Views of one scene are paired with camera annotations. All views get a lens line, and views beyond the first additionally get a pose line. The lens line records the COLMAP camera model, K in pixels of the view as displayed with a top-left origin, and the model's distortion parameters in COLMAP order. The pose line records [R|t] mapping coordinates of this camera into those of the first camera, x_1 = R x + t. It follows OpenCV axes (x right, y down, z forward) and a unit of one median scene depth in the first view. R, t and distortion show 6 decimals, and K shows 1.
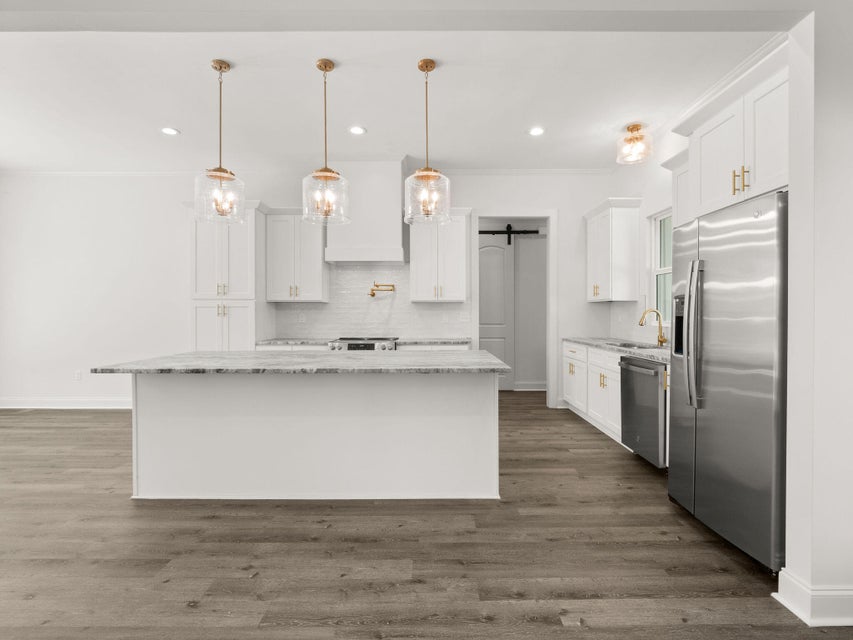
lens RADIAL K [[417.1, 0, 433.6], [0, 417.1, 318.0], [0, 0, 1]] dist [-0.003139, -0.000011]
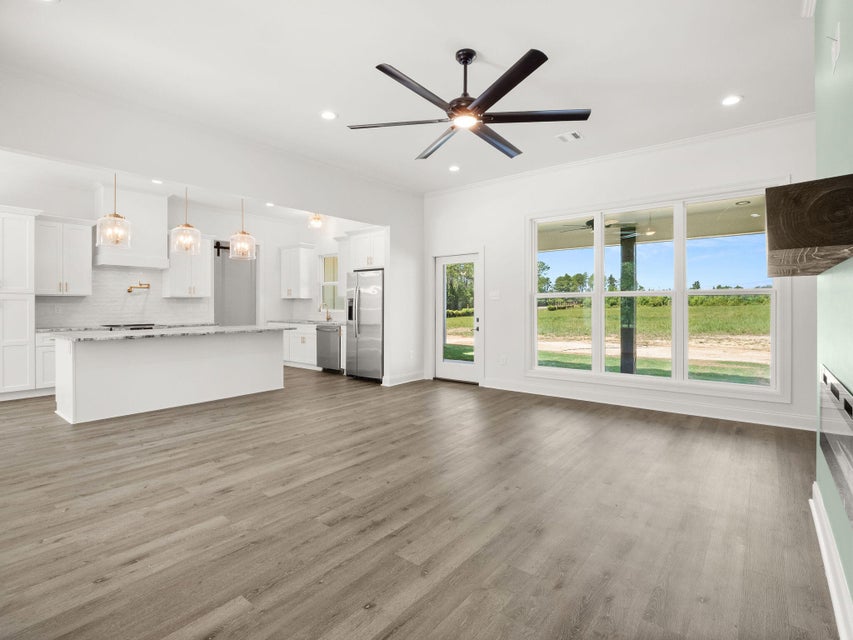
lens RADIAL K [[425.5, 0, 427.7], [0, 425.5, 309.4], [0, 0, 1]] dist [-0.009111, -0.001273]
pose [[0.632168, -0.007791, 0.774792, -0.642222], [0.010052, 0.999948, 0.001853, 0.008158], [-0.774766, 0.006617, 0.632213, -0.587455]]
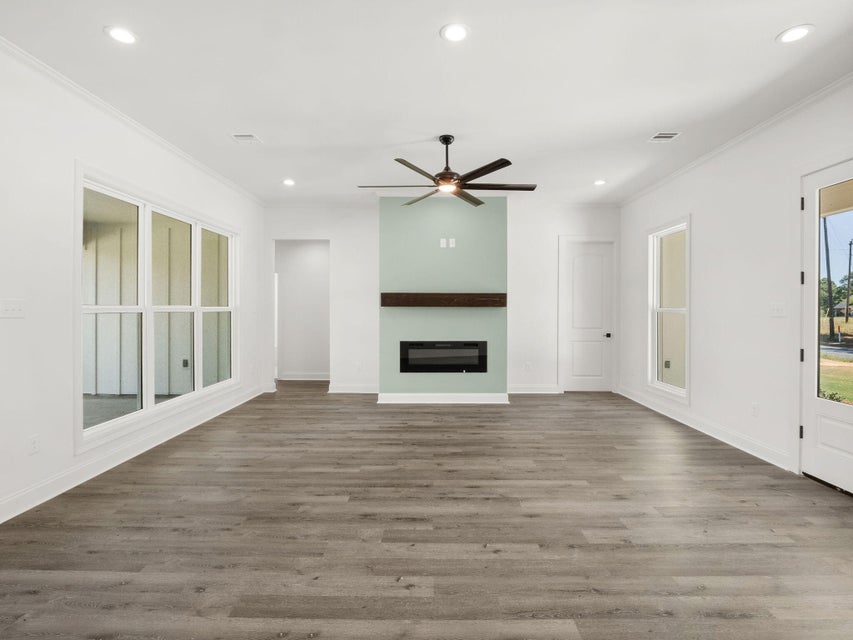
lens RADIAL K [[425.5, 0, 427.7], [0, 425.5, 309.4], [0, 0, 1]] dist [-0.009111, -0.001273]
pose [[-0.999895, -0.000774, 0.014491, -0.088458], [-0.000577, 0.999907, 0.013617, -0.037308], [-0.014500, 0.013608, -0.999802, 0.634392]]
